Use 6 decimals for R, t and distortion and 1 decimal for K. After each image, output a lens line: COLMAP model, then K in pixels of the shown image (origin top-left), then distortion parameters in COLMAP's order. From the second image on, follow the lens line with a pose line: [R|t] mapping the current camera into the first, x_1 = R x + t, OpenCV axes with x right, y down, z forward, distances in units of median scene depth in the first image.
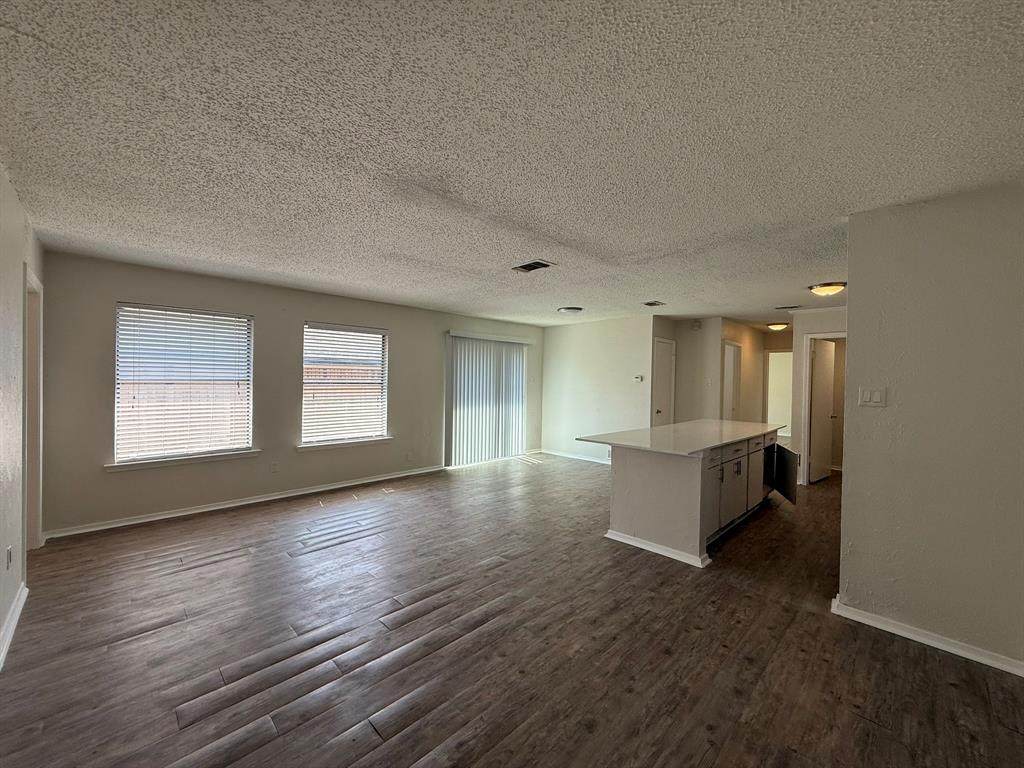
lens RADIAL K [[408.1, 0, 511.5], [0, 408.1, 382.7], [0, 0, 1]] dist [-0.000352, 0.000142]
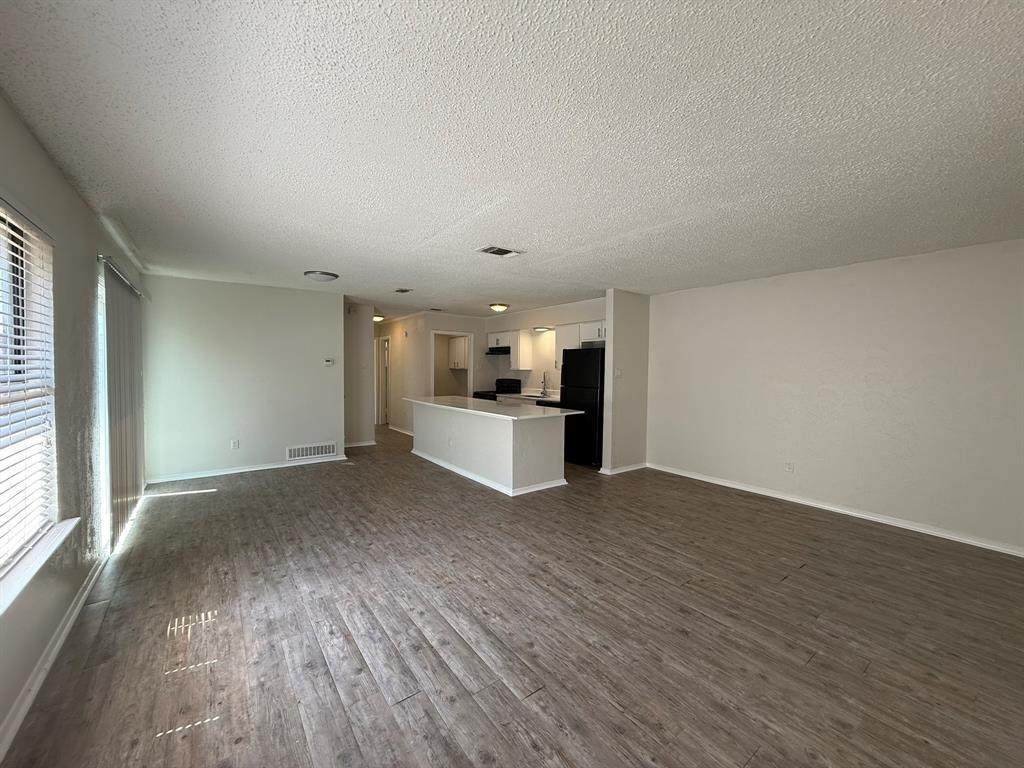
lens RADIAL K [[408.1, 0, 511.6], [0, 408.1, 380.5], [0, 0, 1]] dist [-0.000352, 0.000142]
pose [[0.142473, -0.049825, 0.988544, -0.848706], [-0.001067, 0.998724, 0.050492, -0.024046], [-0.989798, -0.008248, 0.142238, 0.749549]]
